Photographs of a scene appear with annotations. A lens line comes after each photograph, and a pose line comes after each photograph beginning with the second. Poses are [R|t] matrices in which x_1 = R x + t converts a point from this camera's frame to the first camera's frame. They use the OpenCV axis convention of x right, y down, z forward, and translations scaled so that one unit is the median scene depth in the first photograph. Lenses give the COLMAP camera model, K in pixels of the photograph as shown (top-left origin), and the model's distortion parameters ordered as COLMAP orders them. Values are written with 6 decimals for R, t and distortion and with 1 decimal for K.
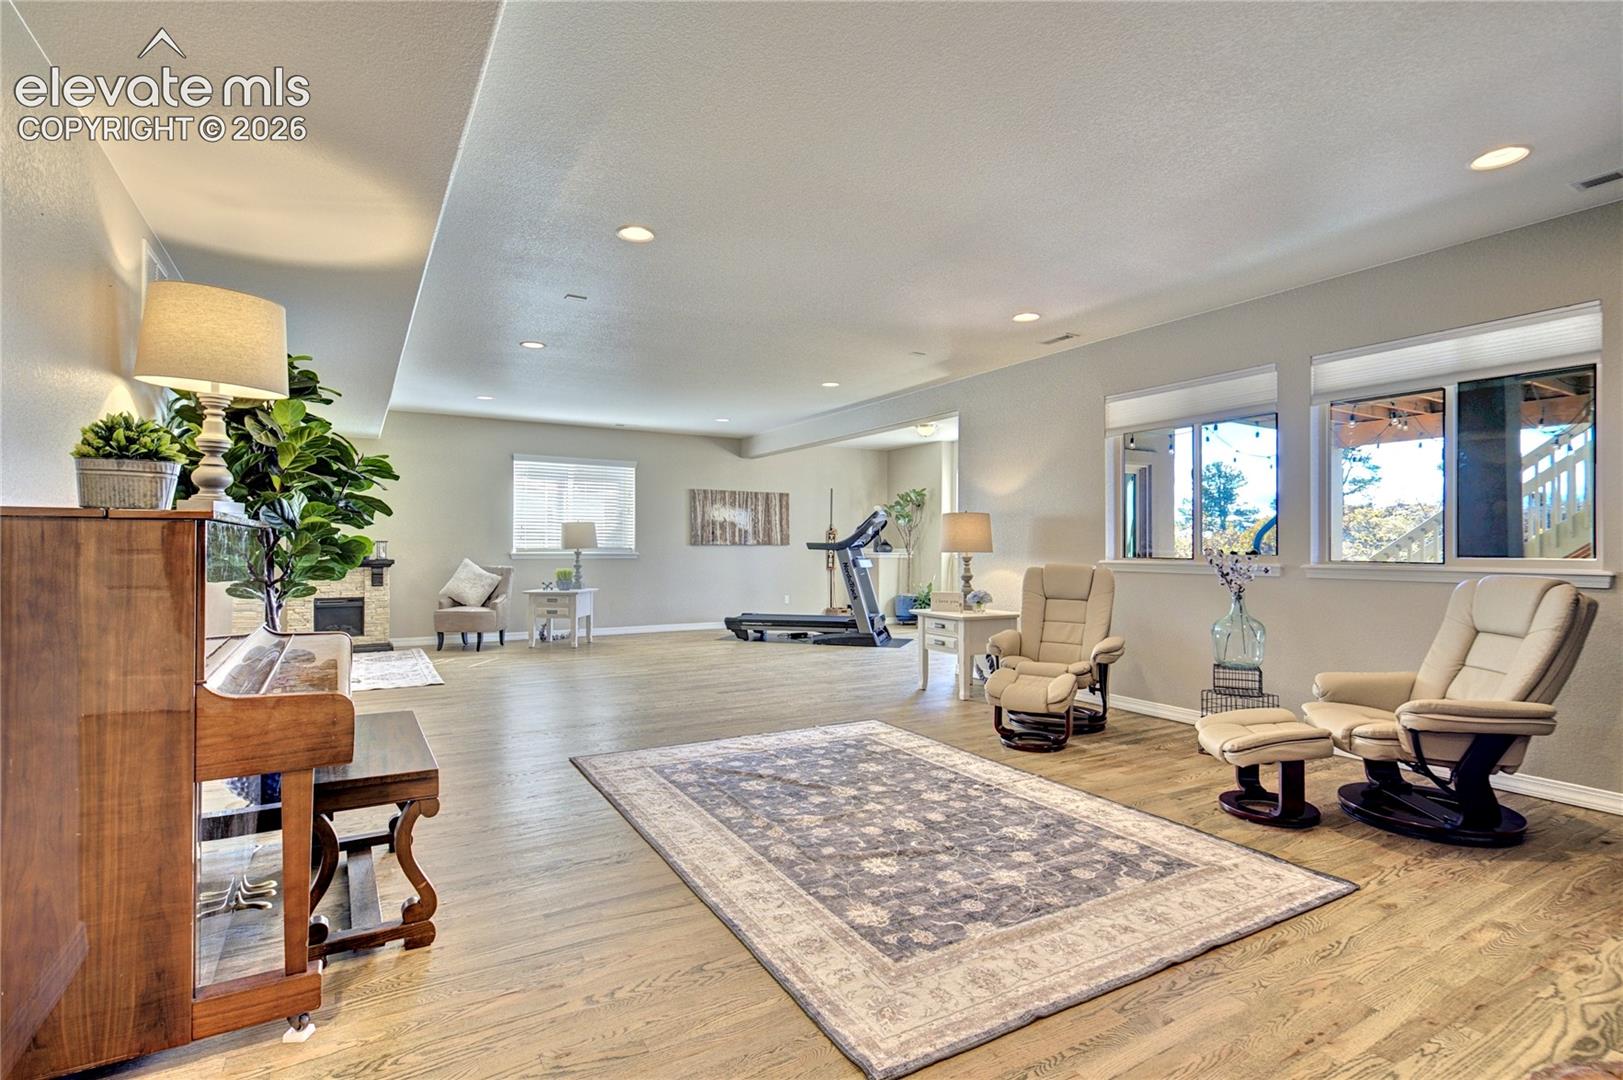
lens RADIAL K [[755.4, 0, 811.5], [0, 755.4, 540.0], [0, 0, 1]] dist [0.007970, -0.000231]
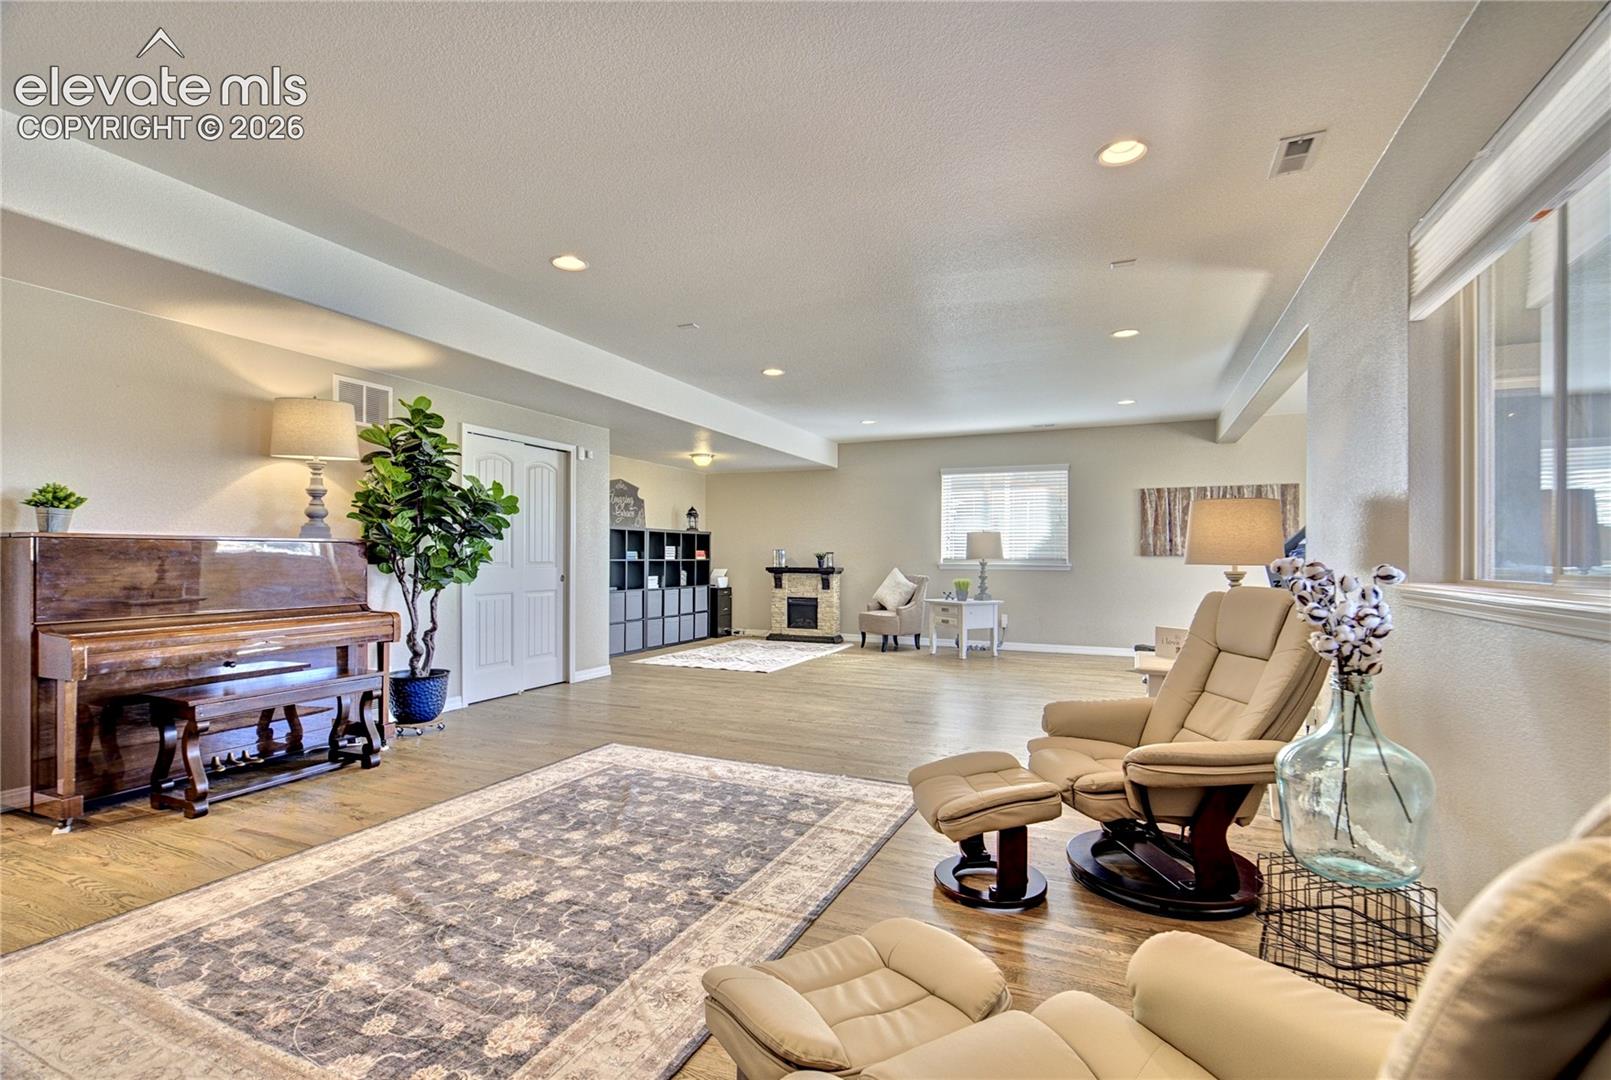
lens RADIAL K [[727.3, 0, 806.9], [0, 727.3, 554.5], [0, 0, 1]] dist [-0.000120, -0.000089]
pose [[0.593679, -0.002717, -0.804698, 0.816201], [0.004781, 0.999989, 0.000150, 0.011282], [0.804688, -0.003937, 0.593685, 0.670652]]
